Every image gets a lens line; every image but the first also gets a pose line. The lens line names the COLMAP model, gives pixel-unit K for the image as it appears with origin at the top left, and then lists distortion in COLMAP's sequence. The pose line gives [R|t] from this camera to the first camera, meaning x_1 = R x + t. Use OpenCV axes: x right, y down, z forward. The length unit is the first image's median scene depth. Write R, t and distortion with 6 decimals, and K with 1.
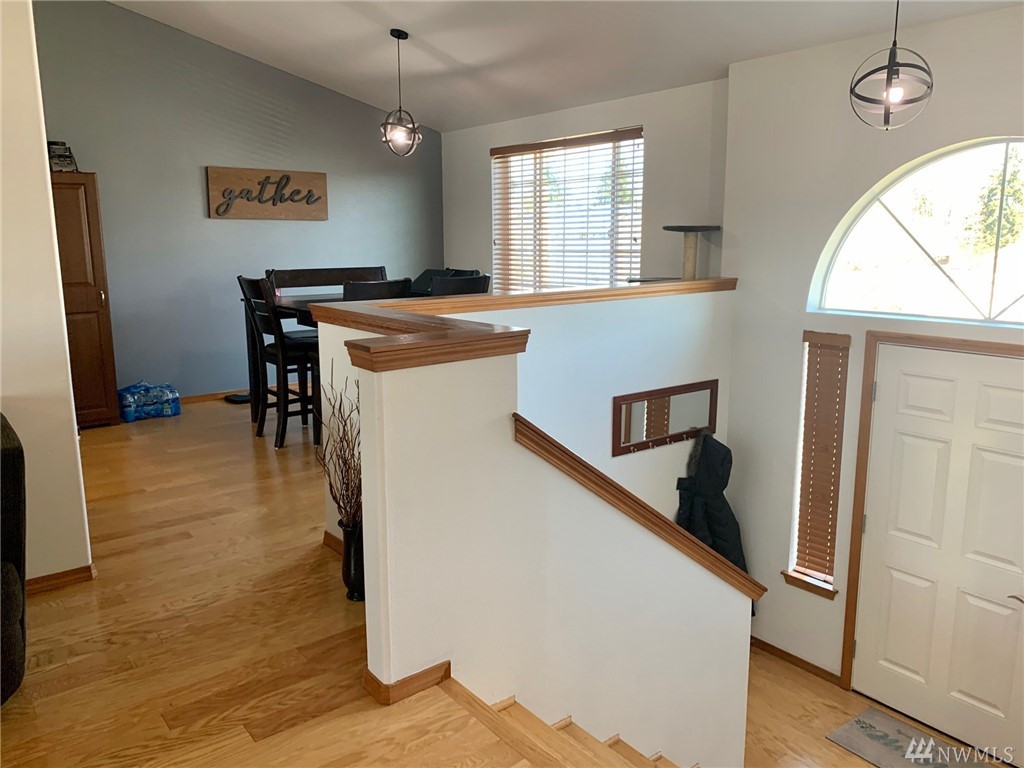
lens RADIAL K [[779.0, 0, 503.3], [0, 779.0, 382.0], [0, 0, 1]] dist [0.079089, -0.138573]
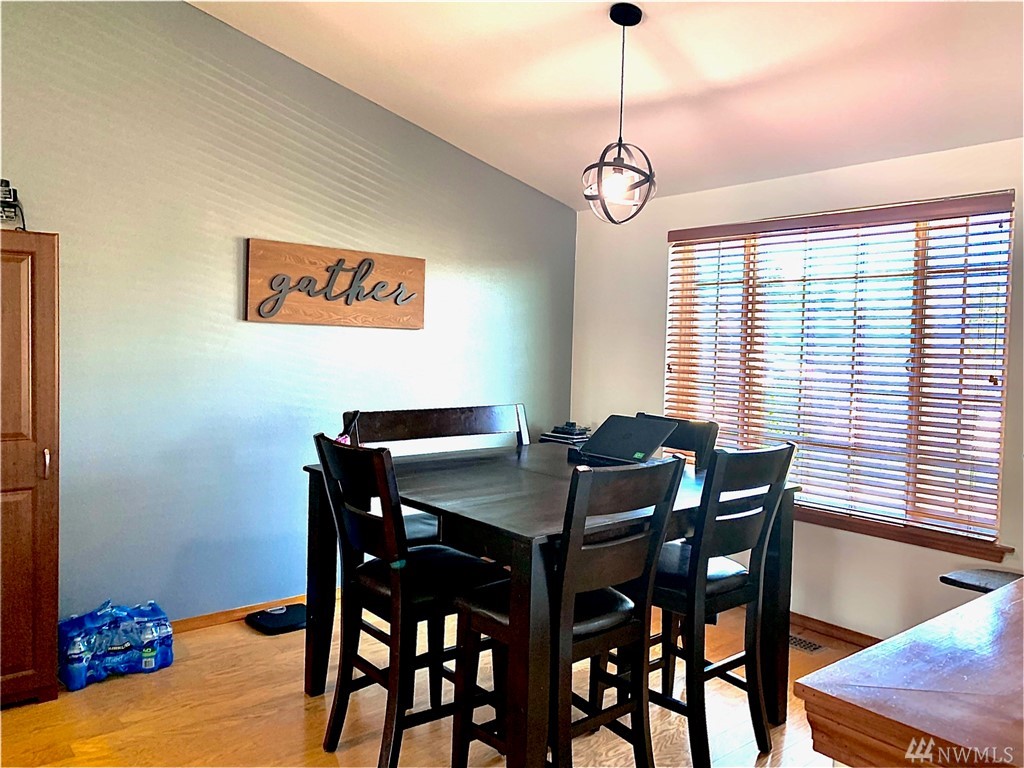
lens RADIAL K [[779.0, 0, 503.3], [0, 779.0, 382.0], [0, 0, 1]] dist [0.079089, -0.138573]
pose [[0.999091, 0.030656, 0.029610, -0.188532], [-0.026416, 0.990597, -0.134241, -0.084591], [-0.033447, 0.133337, 0.990506, 0.394091]]
